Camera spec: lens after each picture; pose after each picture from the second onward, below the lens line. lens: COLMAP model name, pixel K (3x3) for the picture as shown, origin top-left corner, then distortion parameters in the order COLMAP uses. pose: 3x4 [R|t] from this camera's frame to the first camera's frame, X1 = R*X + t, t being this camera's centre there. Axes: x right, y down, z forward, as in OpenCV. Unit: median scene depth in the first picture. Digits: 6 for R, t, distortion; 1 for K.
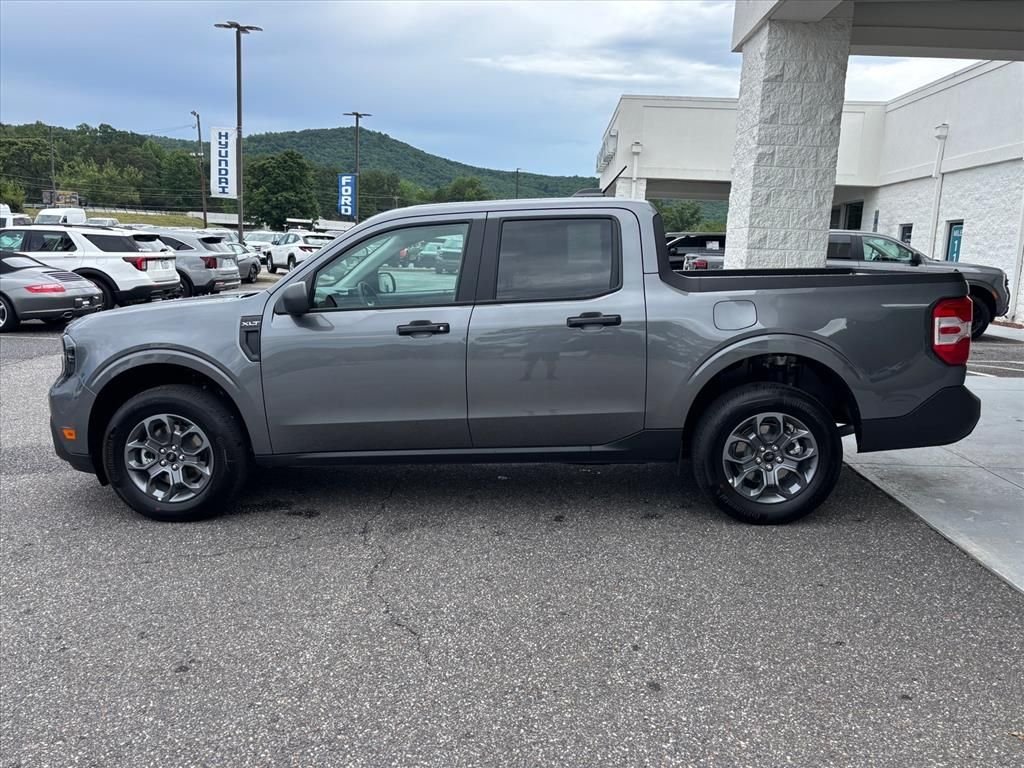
lens RADIAL K [[823.1, 0, 476.8], [0, 823.1, 384.1], [0, 0, 1]] dist [0.023290, -0.010885]
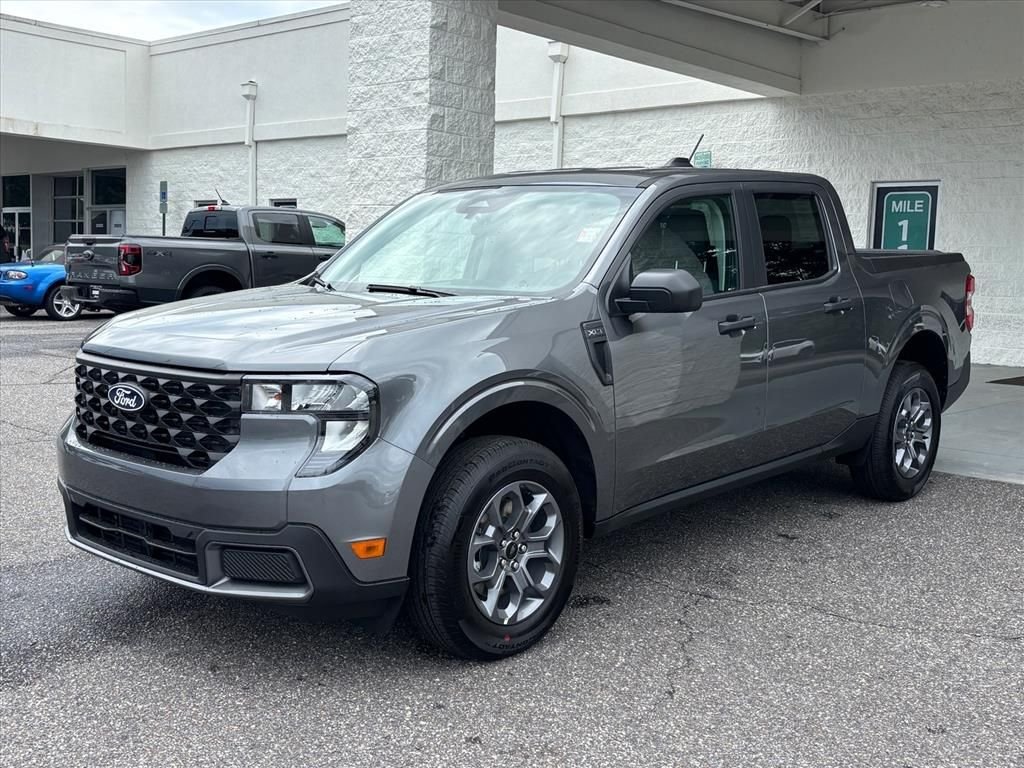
lens RADIAL K [[1180.2, 0, 508.1], [0, 1180.2, 387.7], [0, 0, 1]] dist [0.073231, -0.168487]
pose [[0.627297, -0.087412, 0.773859, -0.229713], [0.111146, 0.993558, 0.022132, -0.011879], [-0.770808, 0.072128, 0.632971, 0.092871]]
